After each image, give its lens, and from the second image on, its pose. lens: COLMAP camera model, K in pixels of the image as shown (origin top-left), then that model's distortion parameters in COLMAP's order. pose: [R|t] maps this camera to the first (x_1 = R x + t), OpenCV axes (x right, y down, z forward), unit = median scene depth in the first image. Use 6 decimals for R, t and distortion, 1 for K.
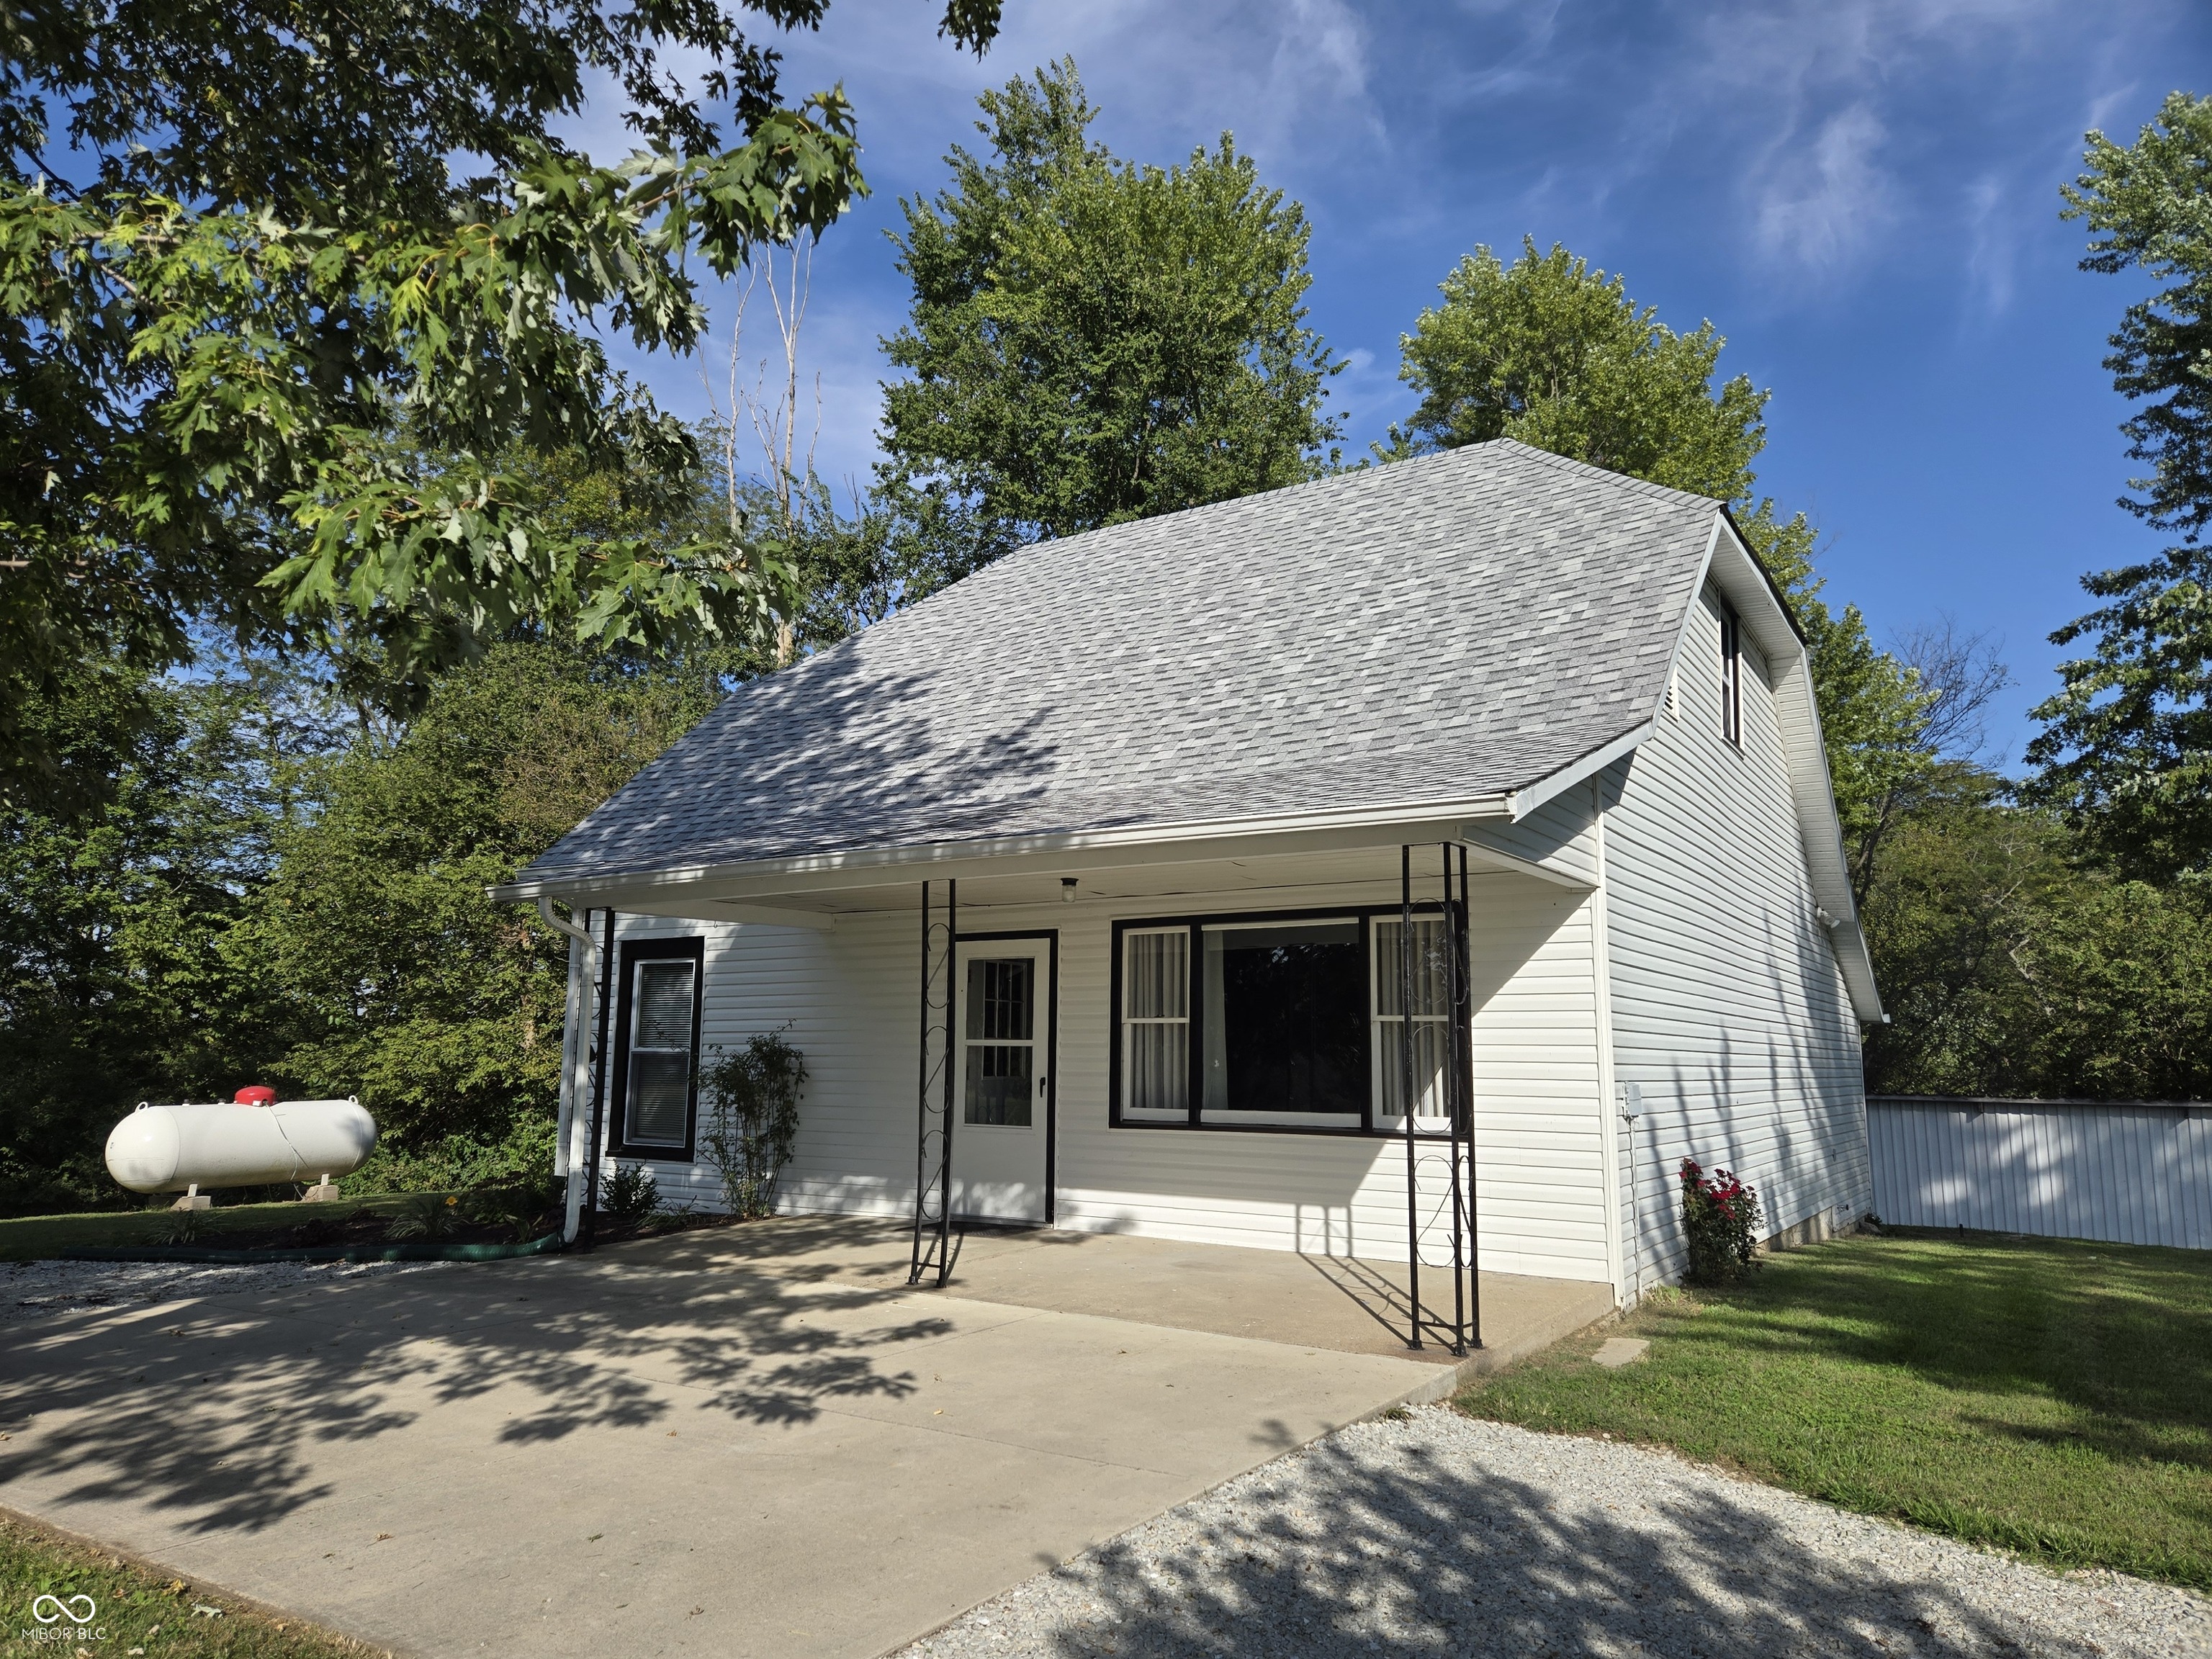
lens RADIAL K [[1429.6, 0, 1106.0], [0, 1429.6, 829.5], [0, 0, 1]] dist [0.007483, 0.002383]
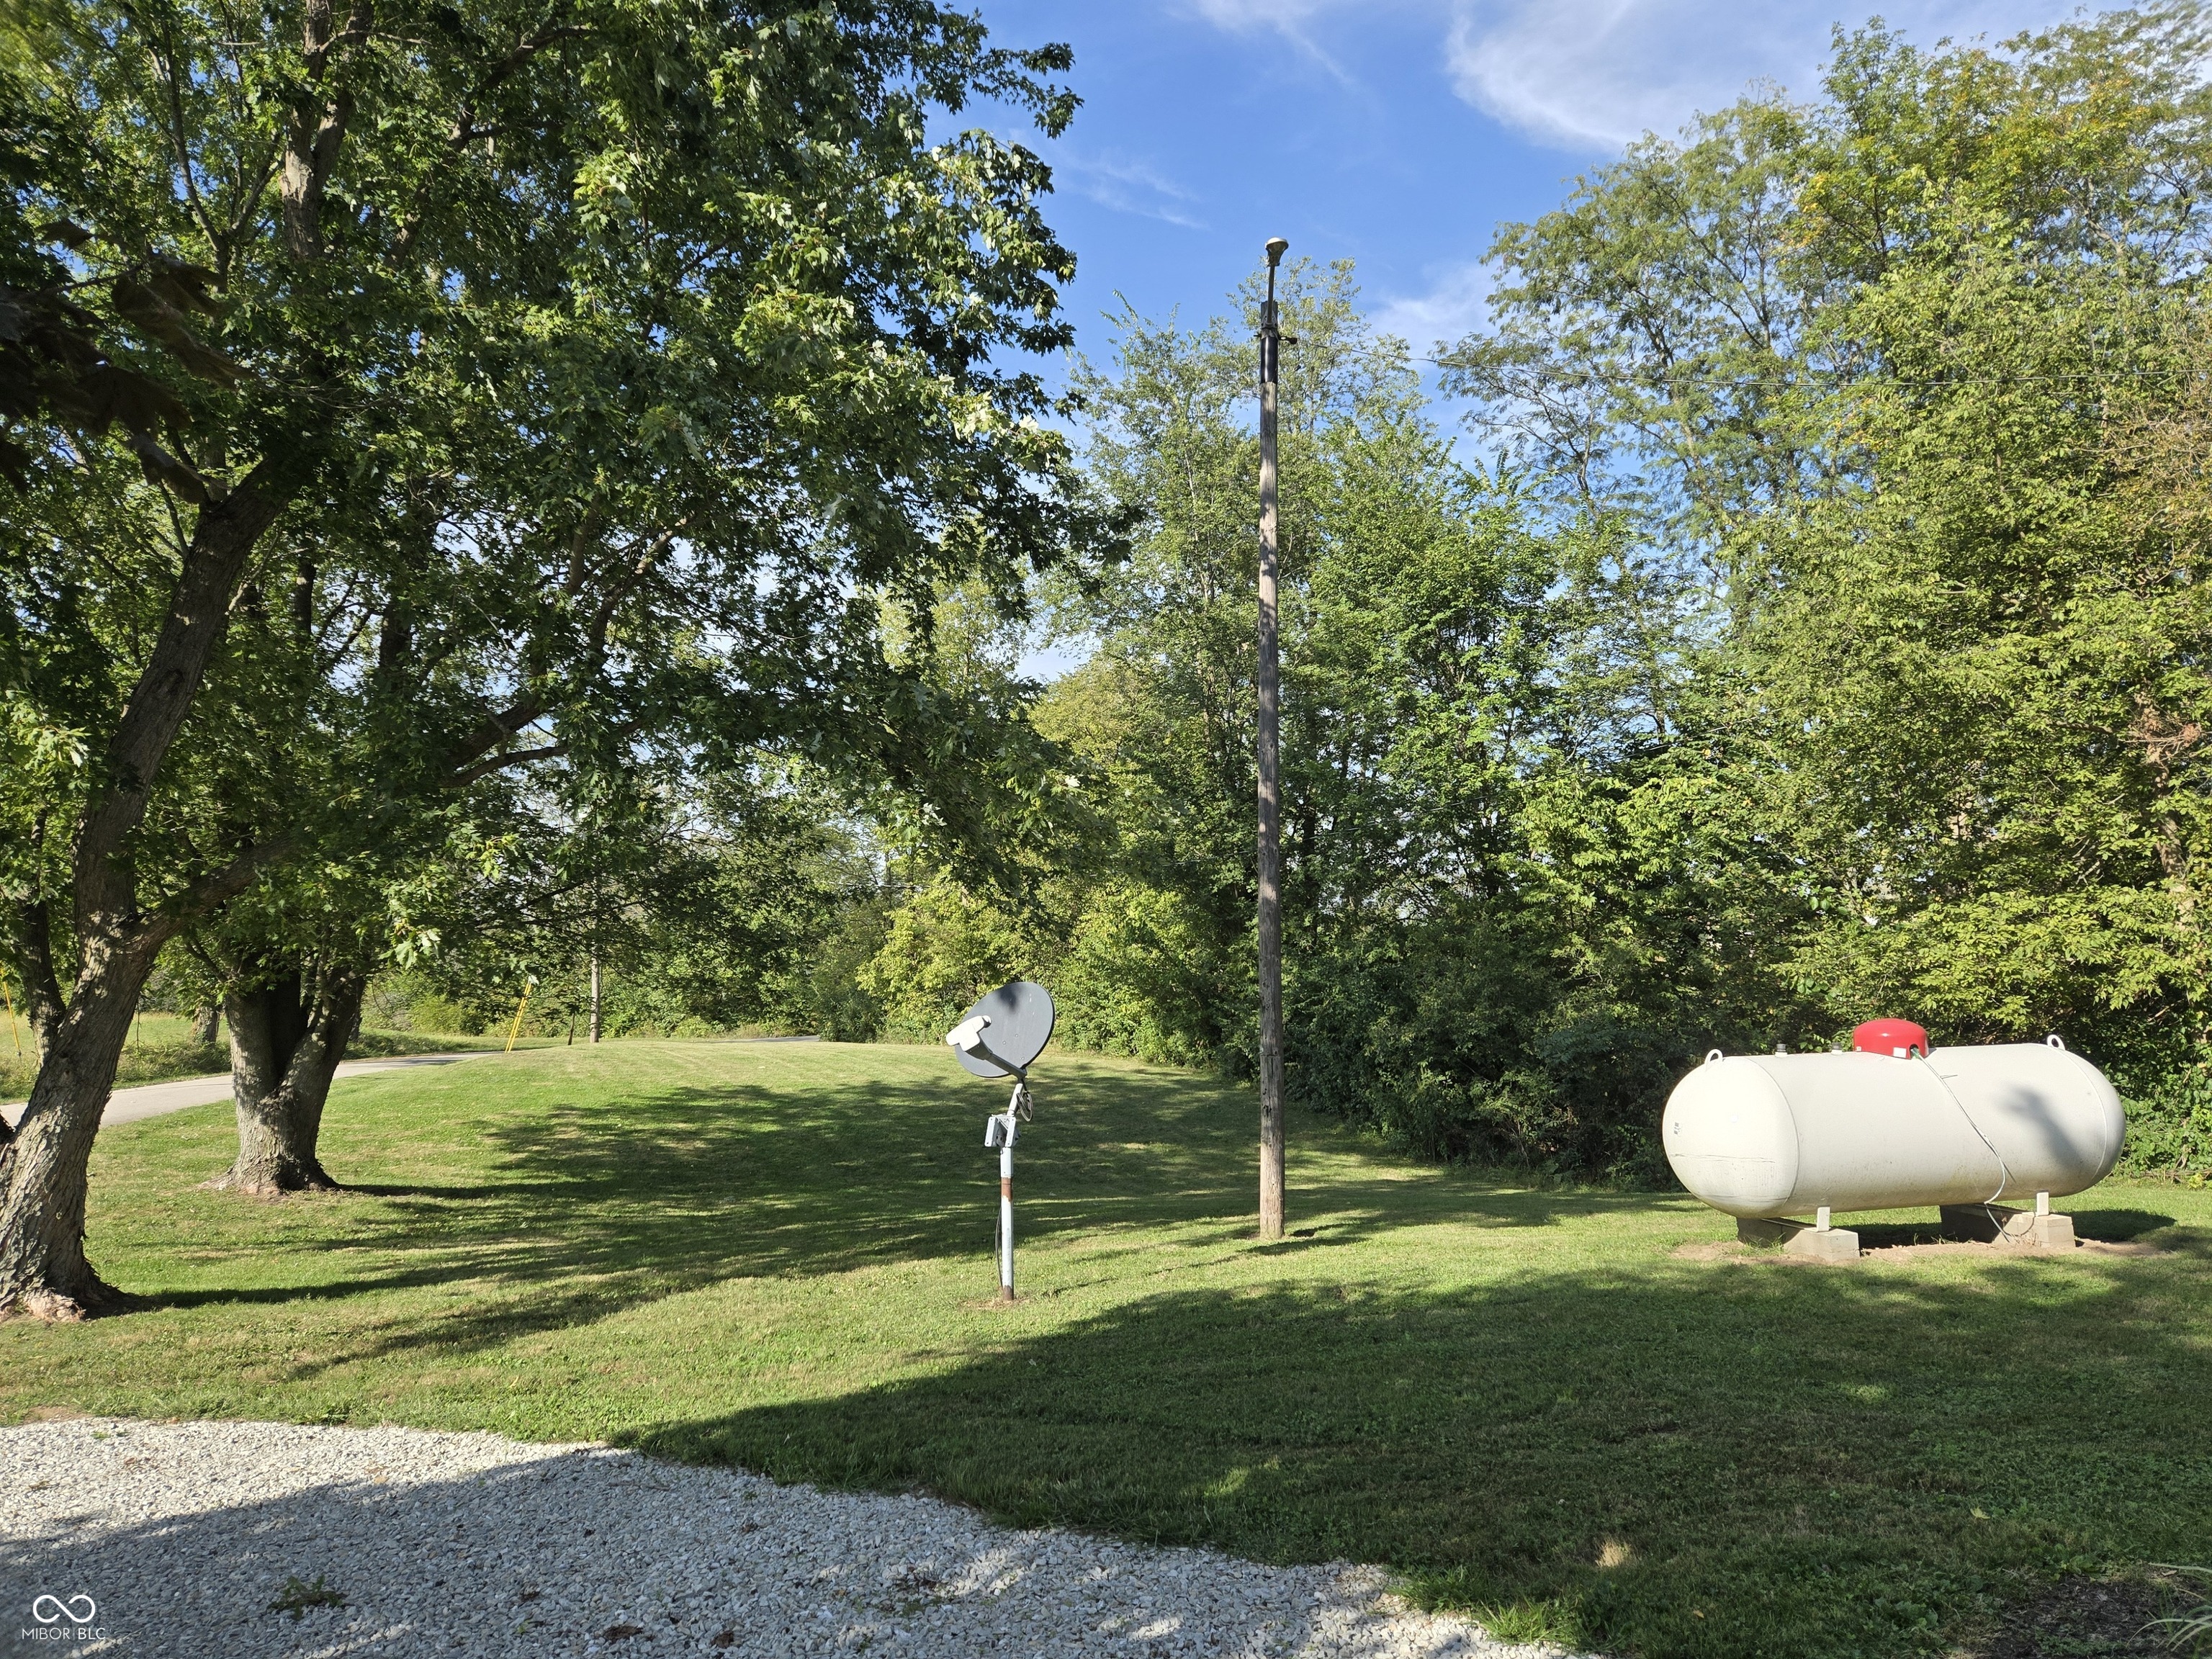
lens RADIAL K [[1429.6, 0, 1106.0], [0, 1429.6, 829.5], [0, 0, 1]] dist [0.007483, 0.002383]
pose [[0.658523, -0.081198, -0.748168, -0.201986], [0.142207, 0.989678, 0.017759, 0.030814], [0.739003, -0.118090, 0.663272, 0.232864]]
